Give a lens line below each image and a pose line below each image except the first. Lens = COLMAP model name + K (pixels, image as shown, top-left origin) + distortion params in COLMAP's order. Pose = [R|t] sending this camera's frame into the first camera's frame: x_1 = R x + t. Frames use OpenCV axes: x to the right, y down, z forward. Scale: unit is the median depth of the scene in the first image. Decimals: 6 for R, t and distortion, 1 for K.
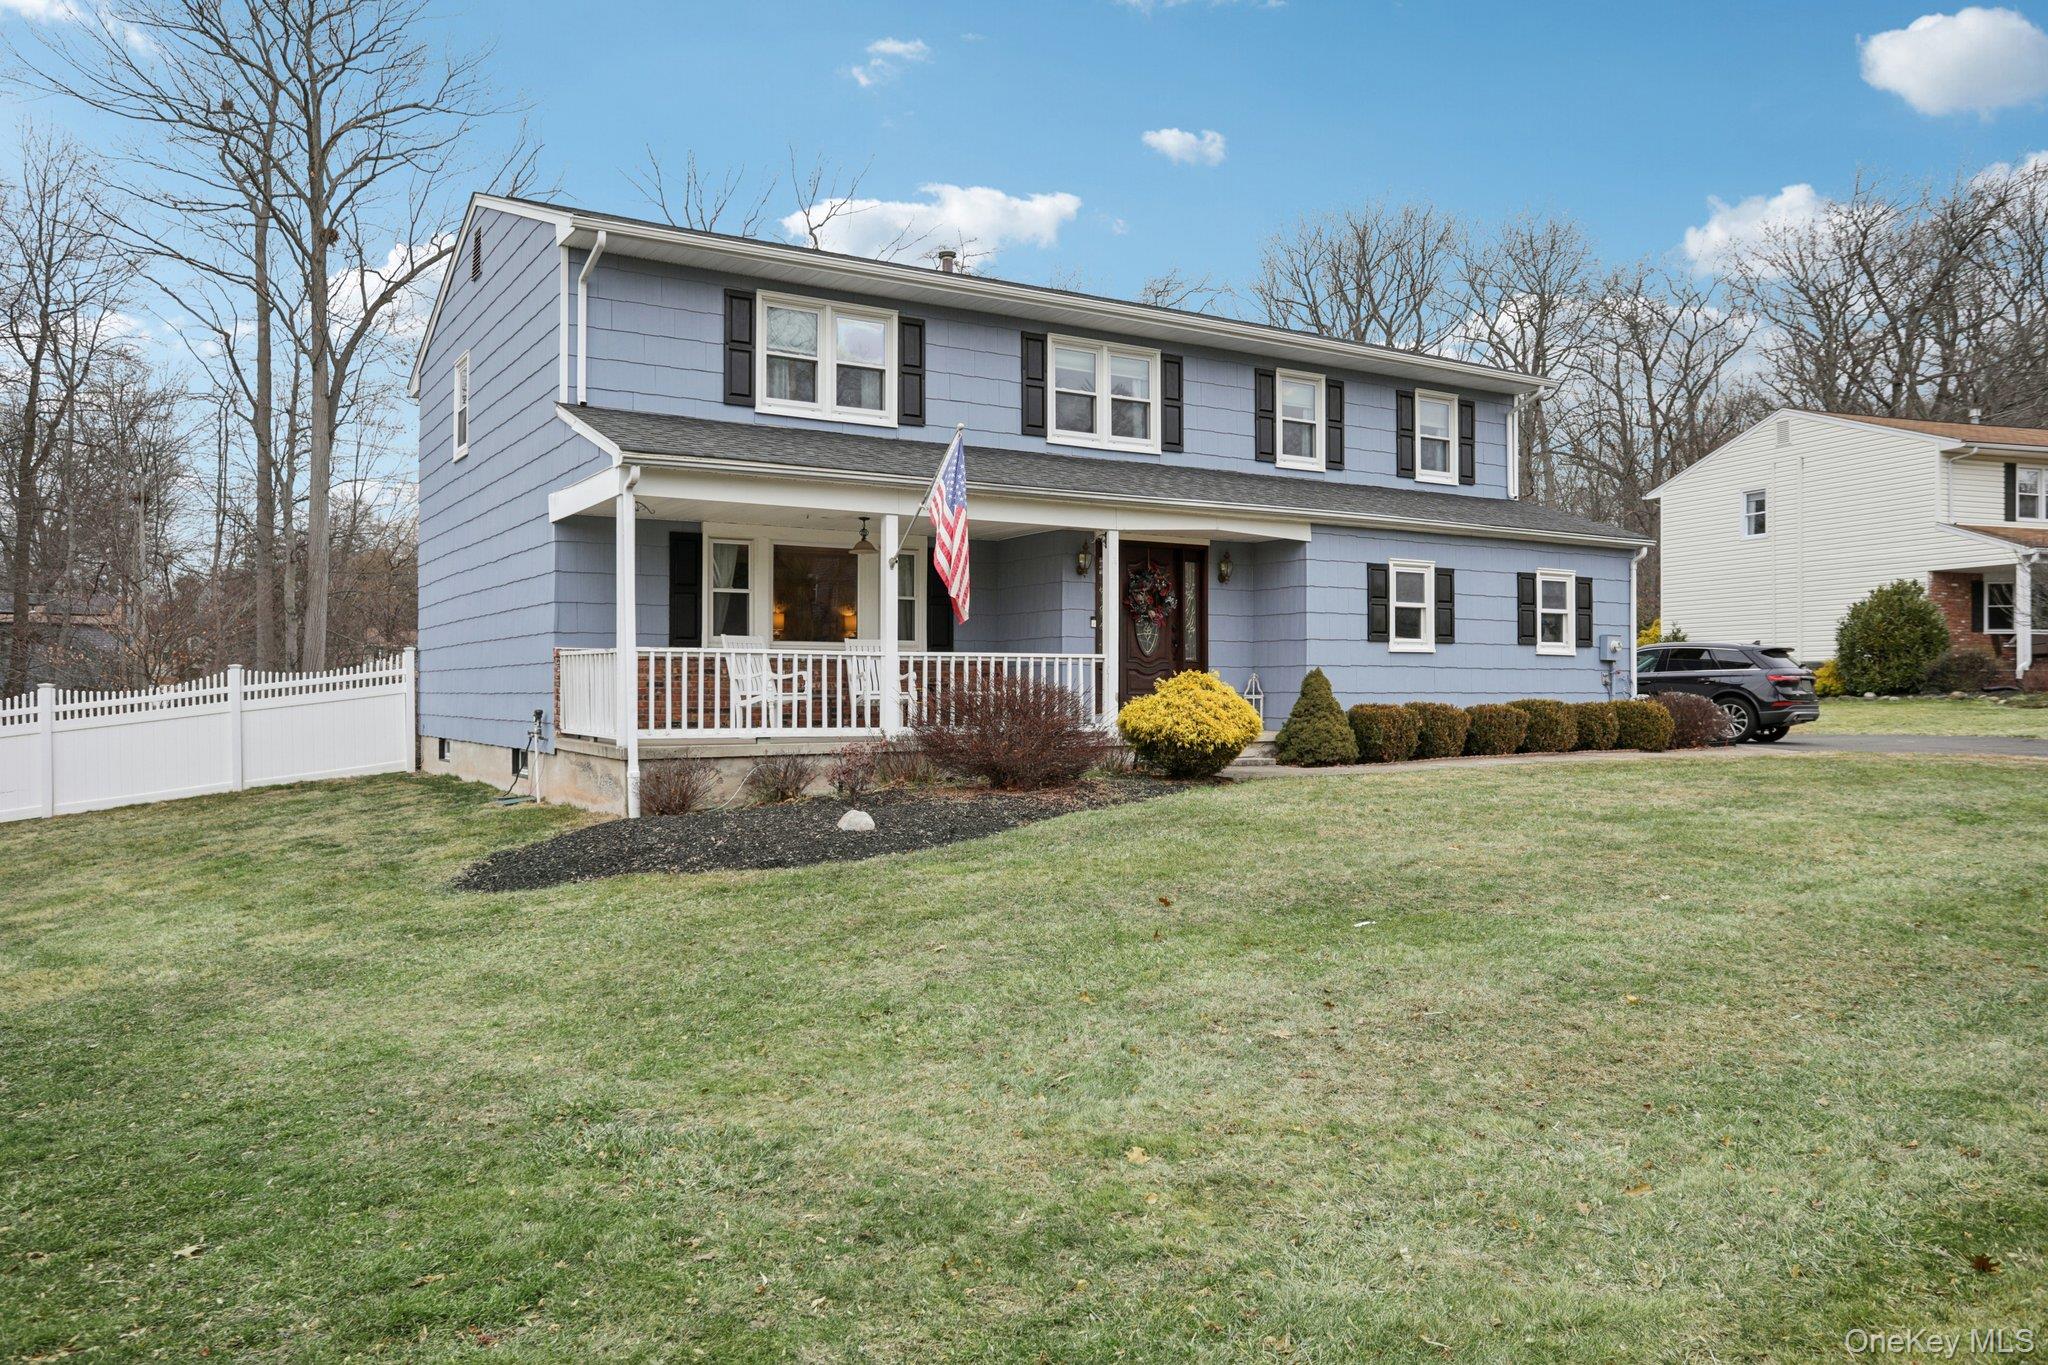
lens RADIAL K [[1485.6, 0, 1024.0], [0, 1485.6, 682.5], [0, 0, 1]] dist [0.000019, 0.000897]
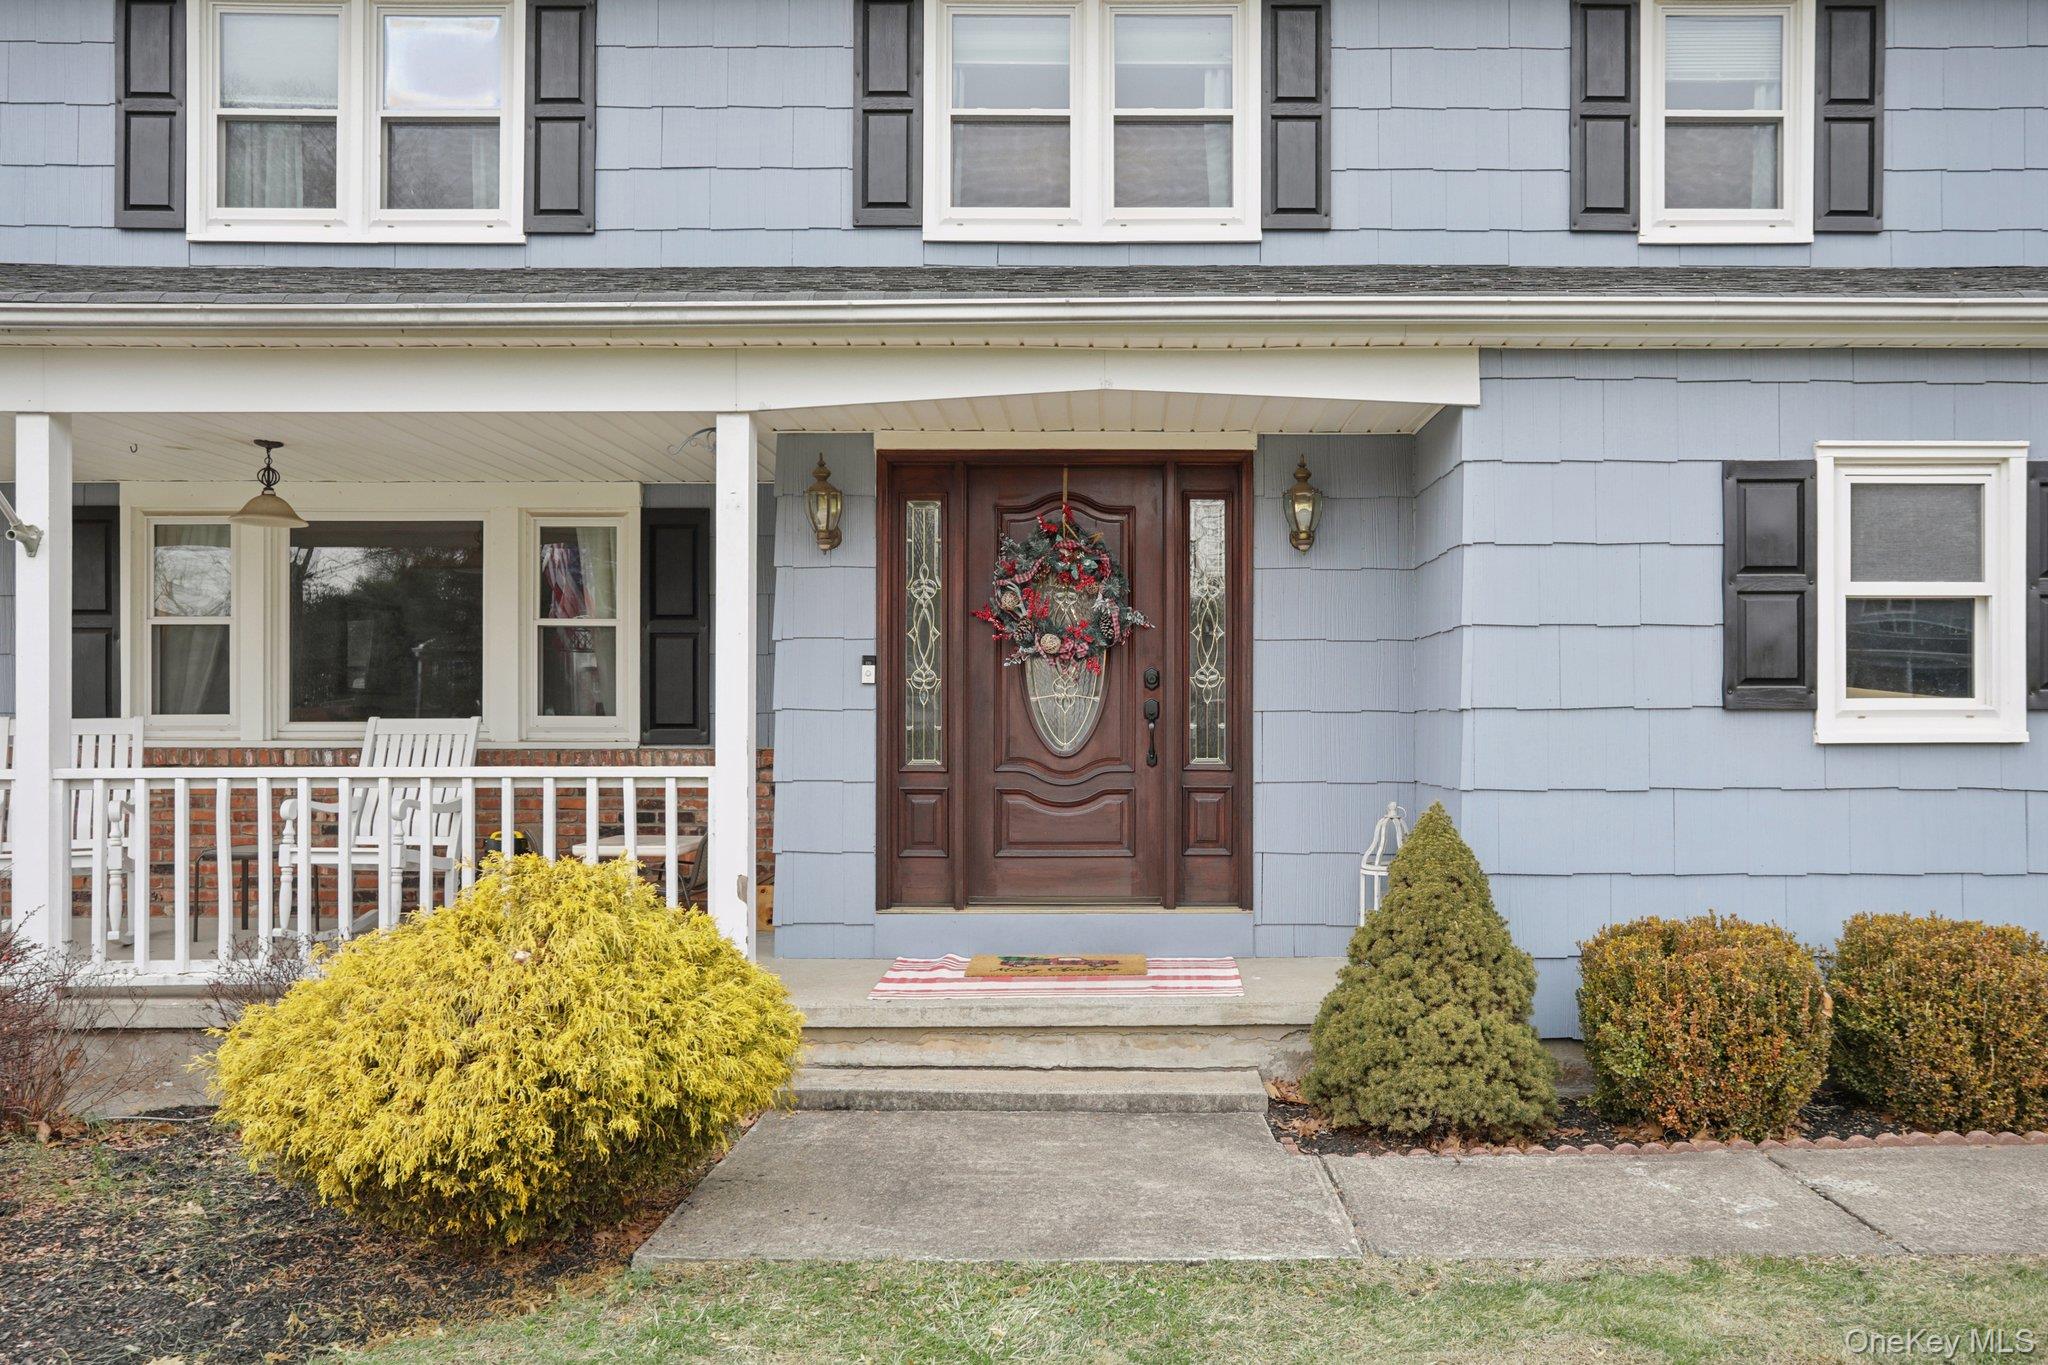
lens RADIAL K [[1555.3, 0, 1130.4], [0, 1555.3, 714.0], [0, 0, 1]] dist [-0.004417, 0.005310]
pose [[0.849533, -0.000645, -0.527535, 0.299991], [0.003318, 0.999986, 0.004120, -0.029087], [0.527525, -0.005251, 0.849523, 0.659143]]
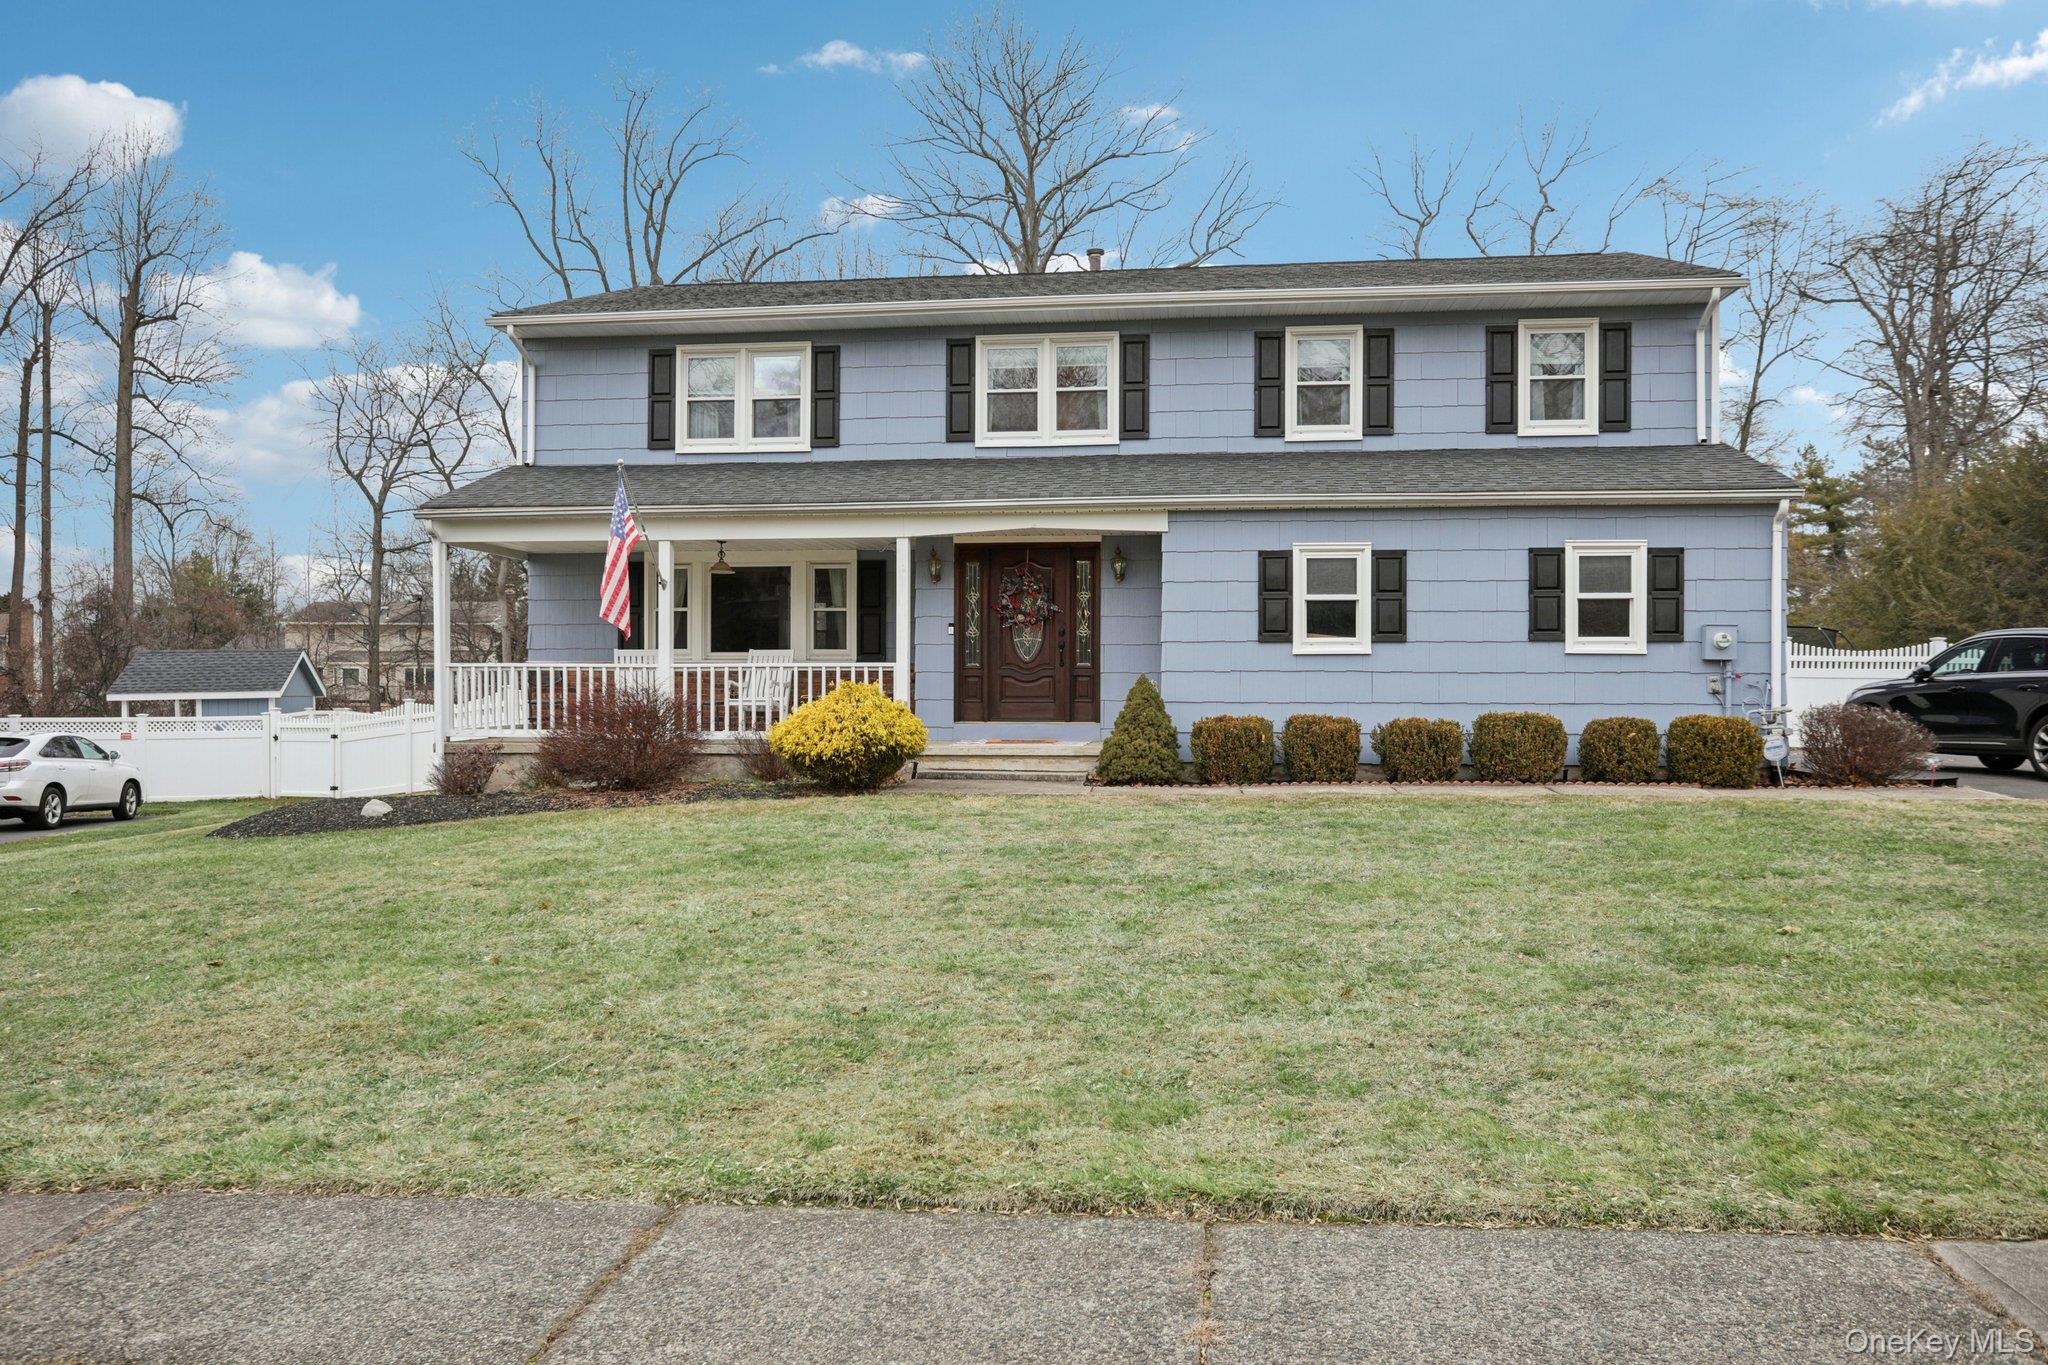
lens RADIAL K [[1485.6, 0, 1024.0], [0, 1485.6, 682.5], [0, 0, 1]] dist [0.000019, 0.000897]
pose [[0.771863, 0.002345, -0.635785, 0.675340], [0.002345, 0.999976, 0.006536, -0.010659], [0.635785, -0.006536, 0.771839, 0.255386]]
